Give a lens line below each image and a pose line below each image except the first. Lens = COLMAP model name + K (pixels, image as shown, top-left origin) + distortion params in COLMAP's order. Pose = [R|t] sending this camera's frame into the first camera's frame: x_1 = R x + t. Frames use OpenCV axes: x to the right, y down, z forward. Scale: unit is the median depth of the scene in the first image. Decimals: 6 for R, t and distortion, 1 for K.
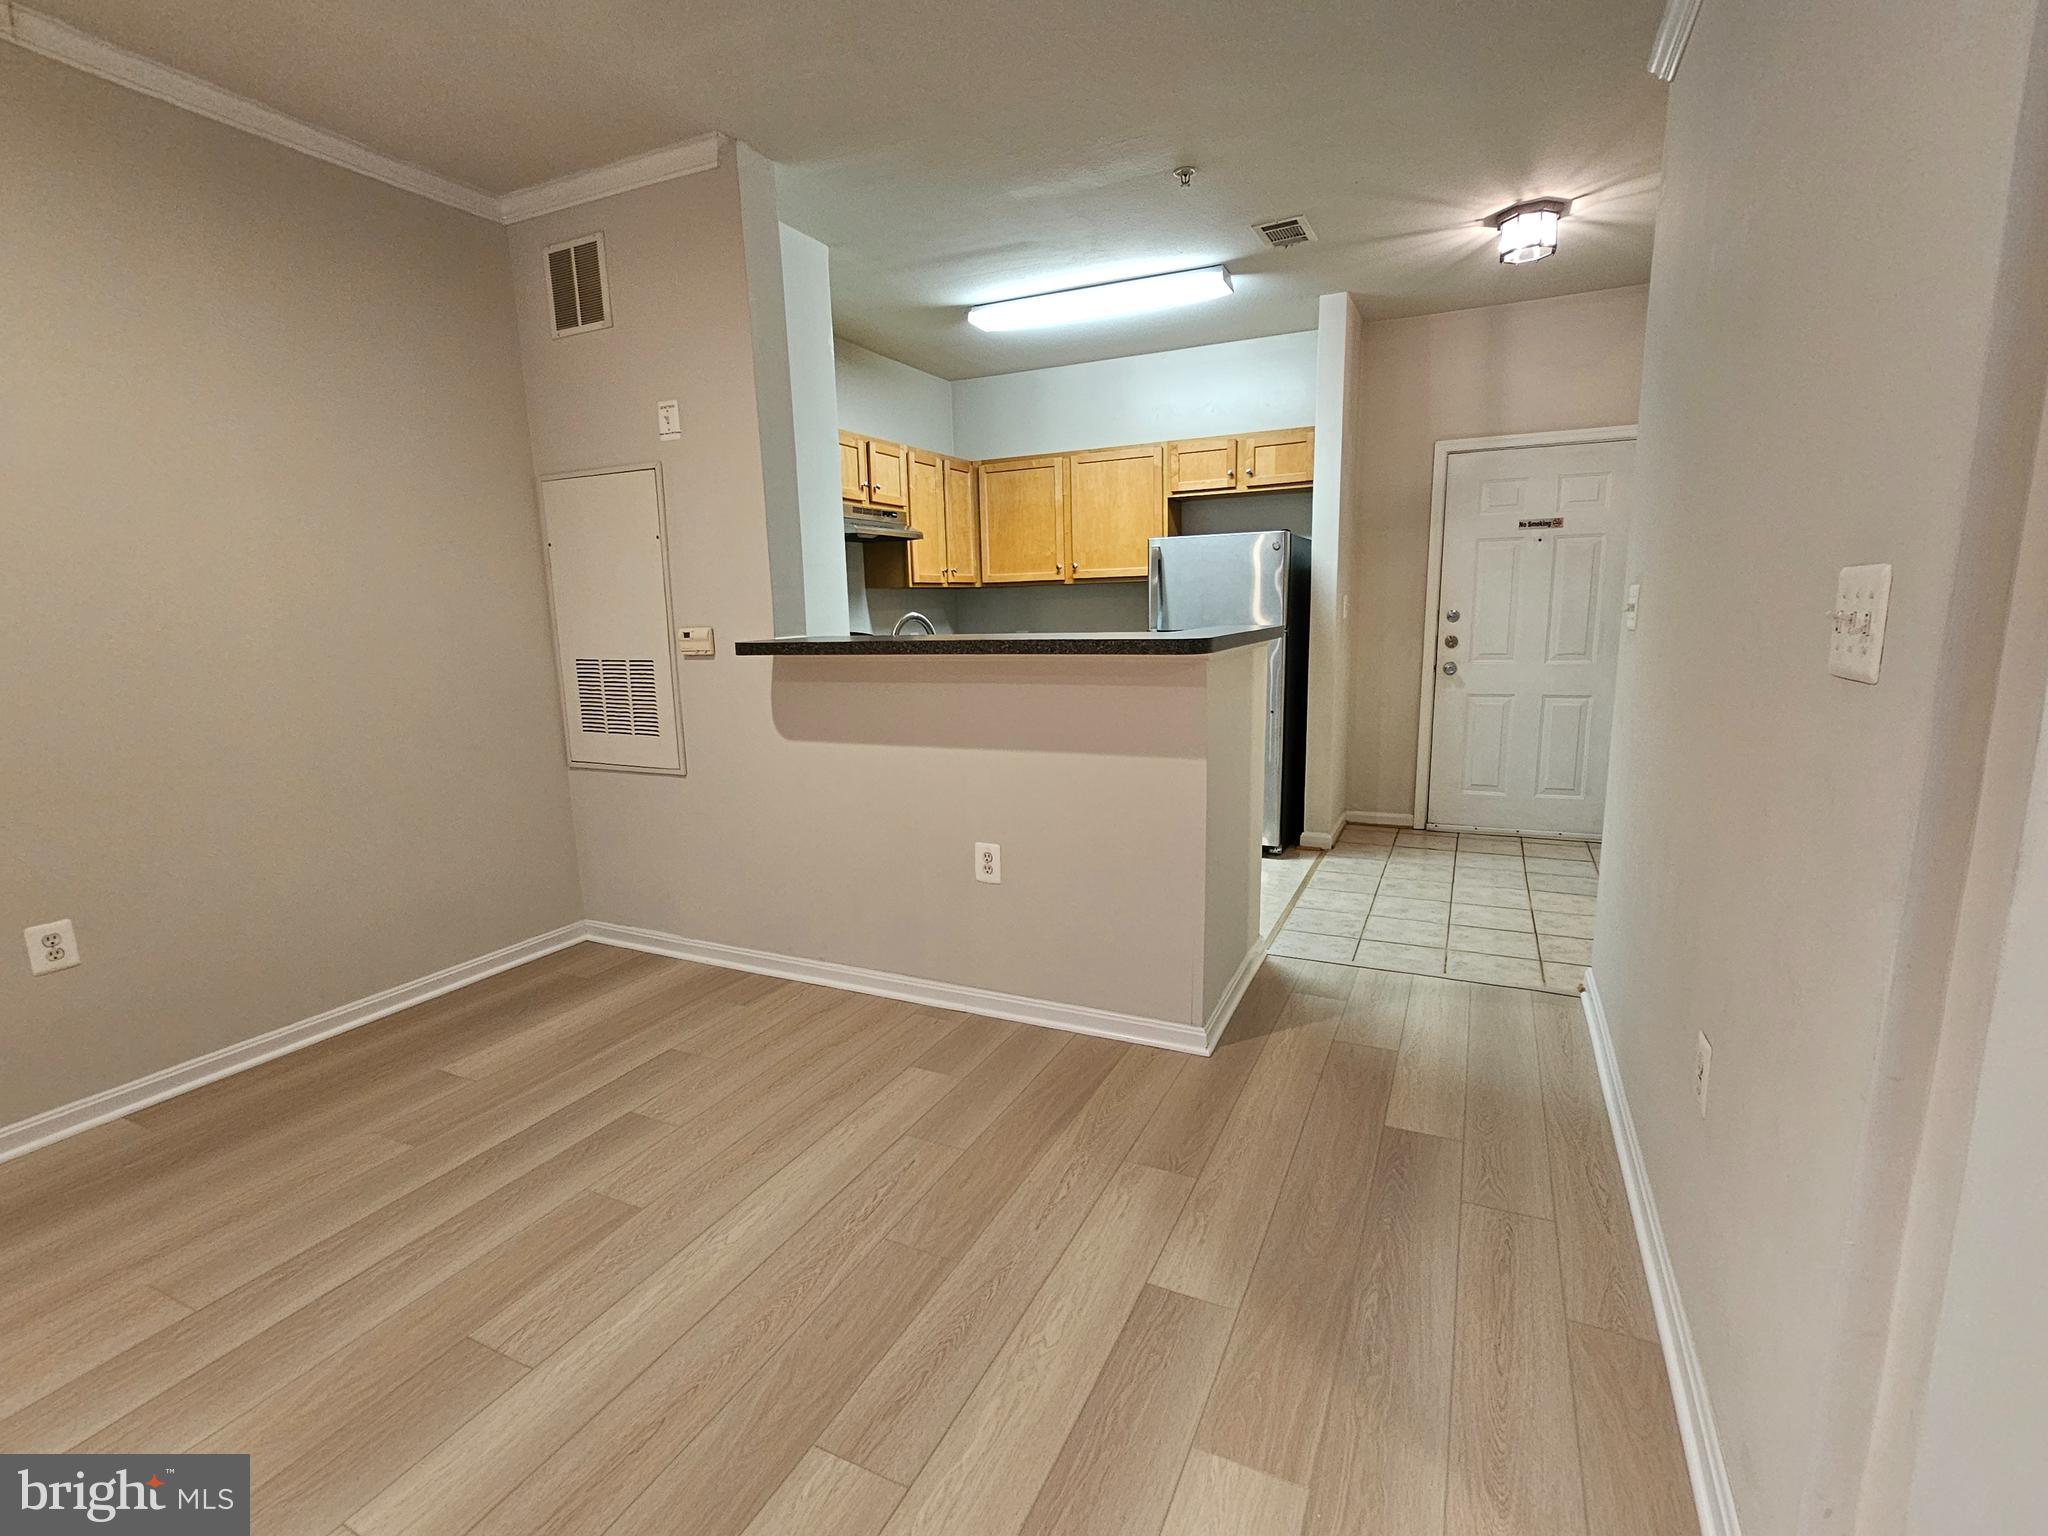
lens RADIAL K [[952.2, 0, 1019.2], [0, 952.2, 779.5], [0, 0, 1]] dist [-0.000193, -0.001380]
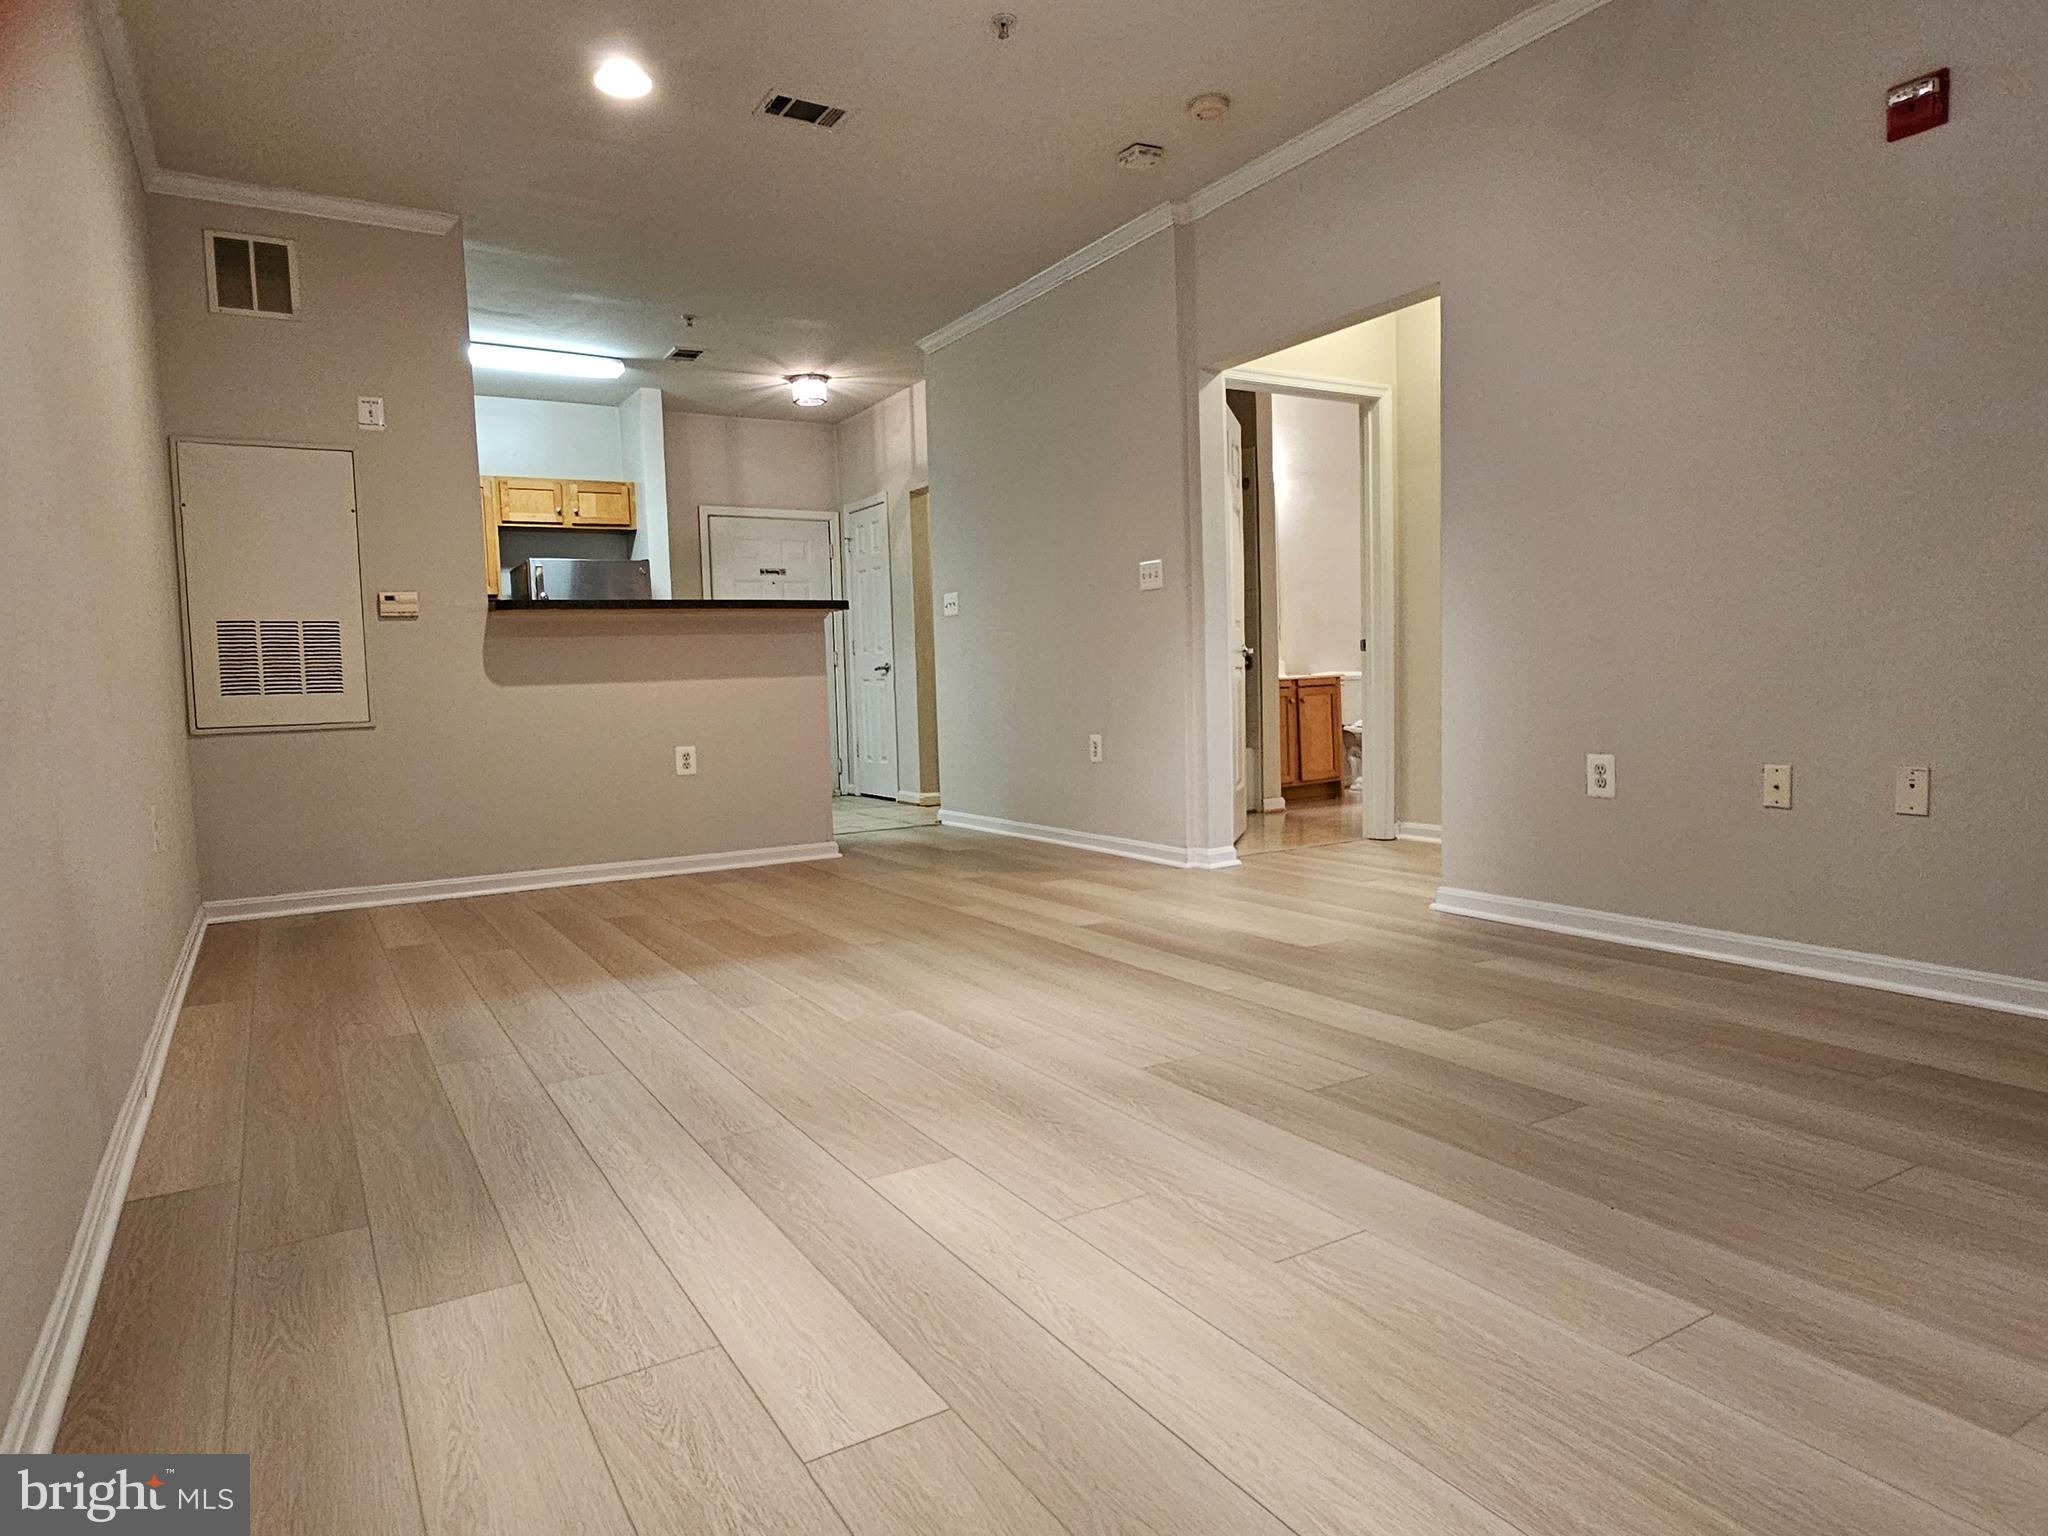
lens RADIAL K [[1264.4, 0, 1033.0], [0, 1264.4, 767.8], [0, 0, 1]] dist [-0.005102, 0.002146]
pose [[0.539324, -0.053399, 0.840404, -0.818327], [0.170930, 0.984154, -0.047161, 0.167763], [-0.824568, 0.169085, 0.539905, -0.273211]]
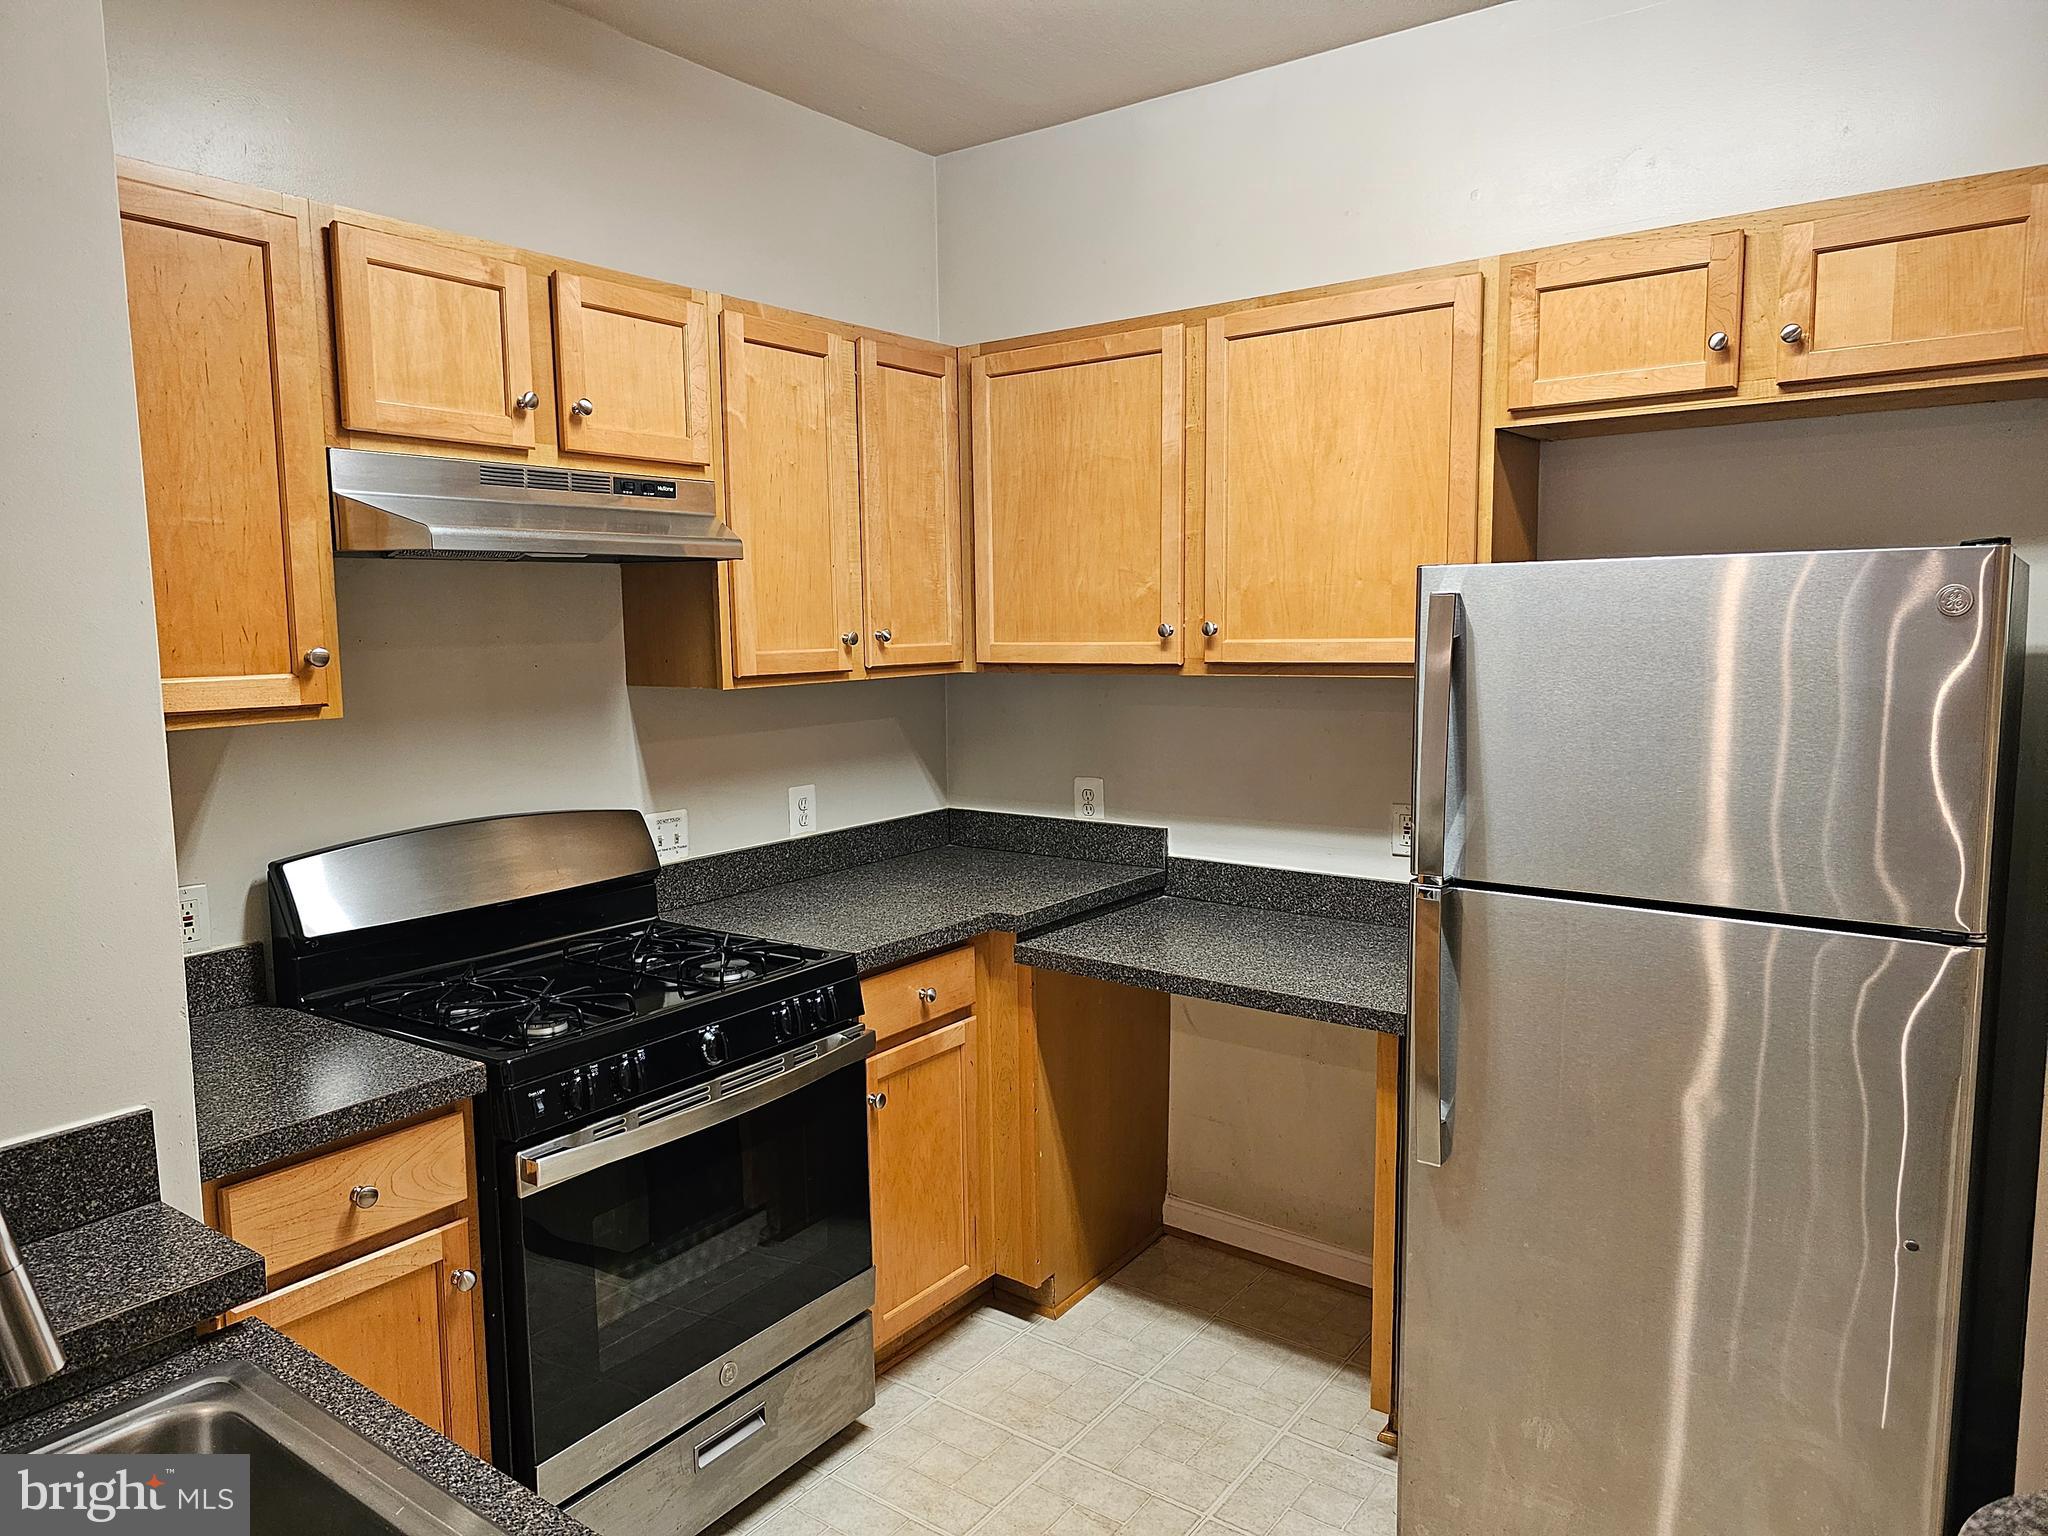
lens RADIAL K [[1380.1, 0, 968.9], [0, 1380.1, 807.4], [0, 0, 1]] dist [0.020037, -0.008043]
pose [[0.978432, 0.038807, -0.202892, 0.088296], [-0.047218, 0.998207, -0.036780, -0.154063], [0.201101, 0.045567, 0.978510, 0.552926]]
